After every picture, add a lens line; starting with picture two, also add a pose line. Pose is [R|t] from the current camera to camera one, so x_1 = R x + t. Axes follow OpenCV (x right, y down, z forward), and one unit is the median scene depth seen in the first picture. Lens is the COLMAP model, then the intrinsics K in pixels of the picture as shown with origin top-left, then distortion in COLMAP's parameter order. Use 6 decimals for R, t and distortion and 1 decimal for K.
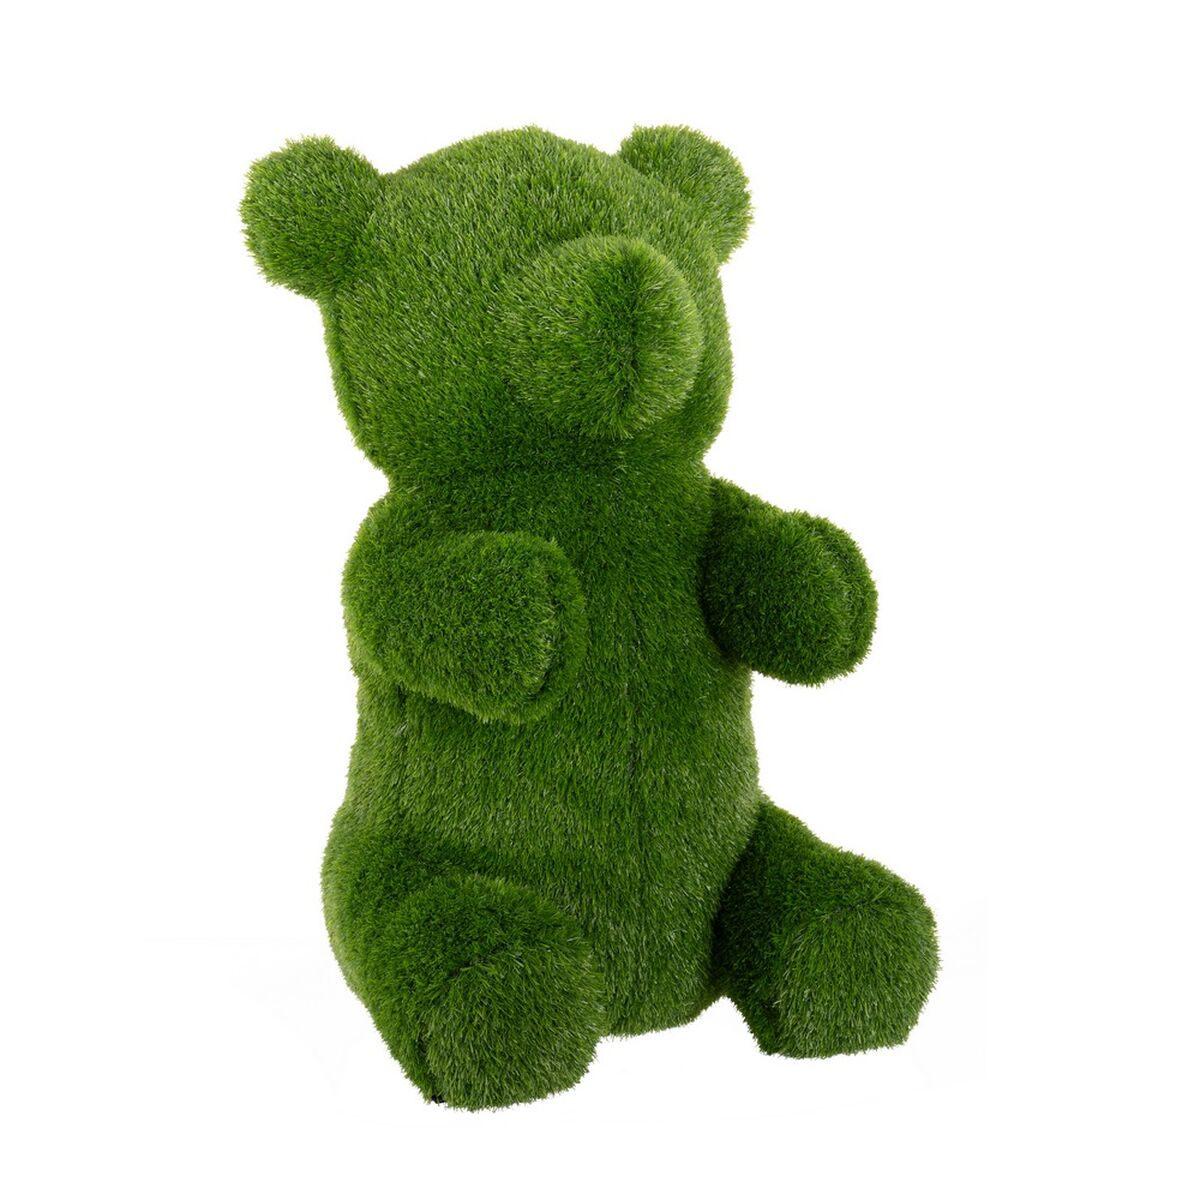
lens RADIAL K [[3197.2, 0, 599.7], [0, 3197.2, 750.4], [0, 0, 1]] dist [-0.075996, -0.258366]
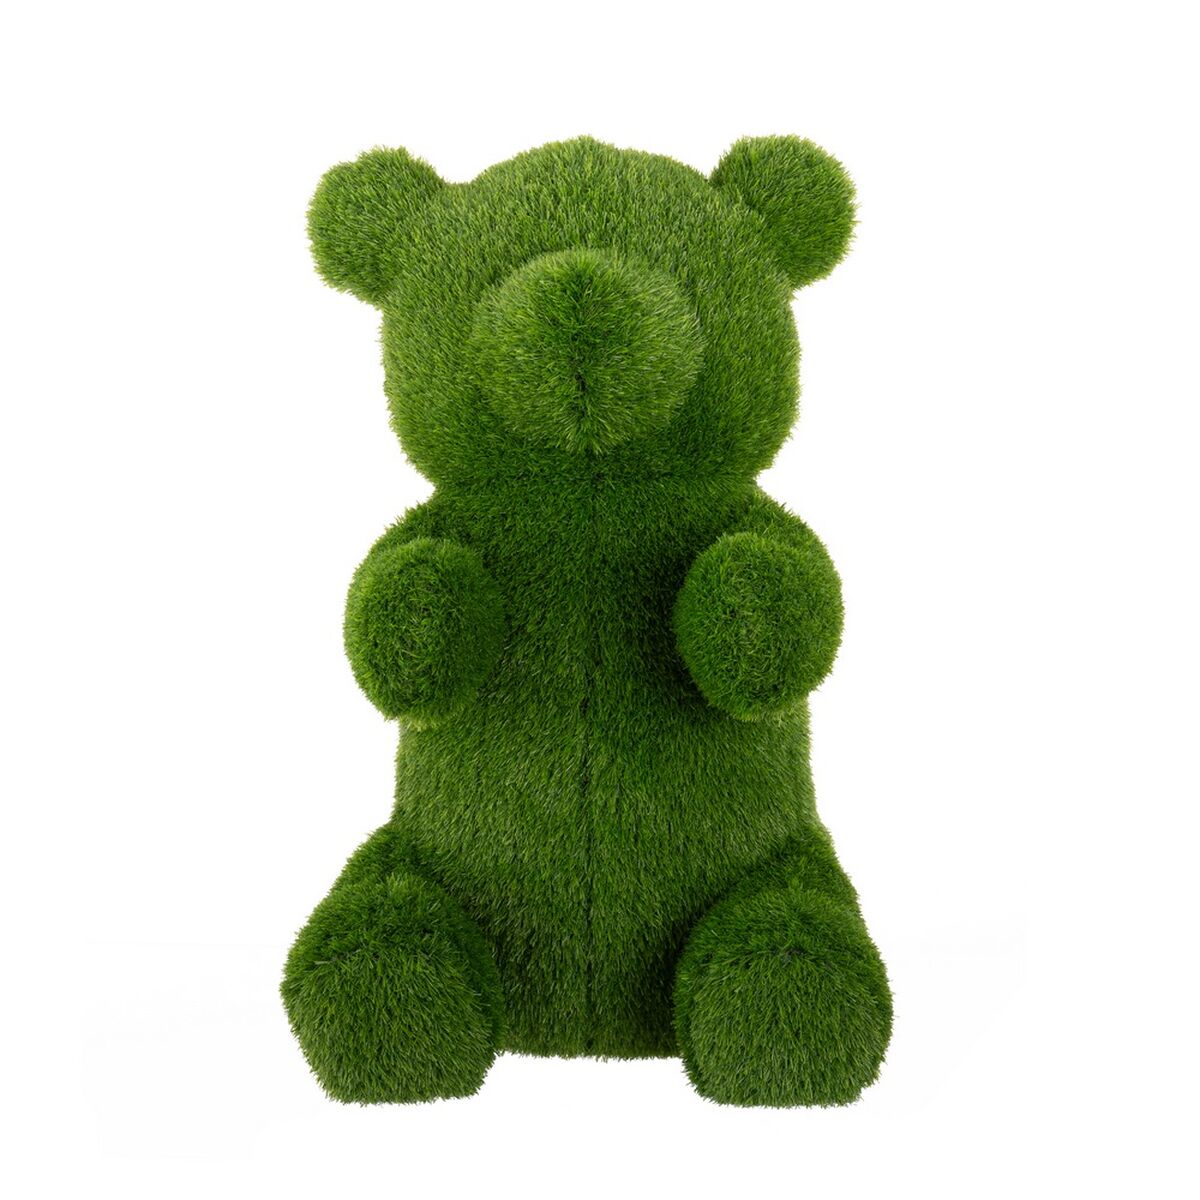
lens RADIAL K [[3197.2, 0, 599.7], [0, 3197.2, 750.4], [0, 0, 1]] dist [-0.075996, -0.258366]
pose [[0.875892, 0.090422, -0.473960, 0.478064], [-0.089610, 0.995679, 0.024353, -0.029889], [0.474114, 0.021141, 0.880210, 0.130117]]
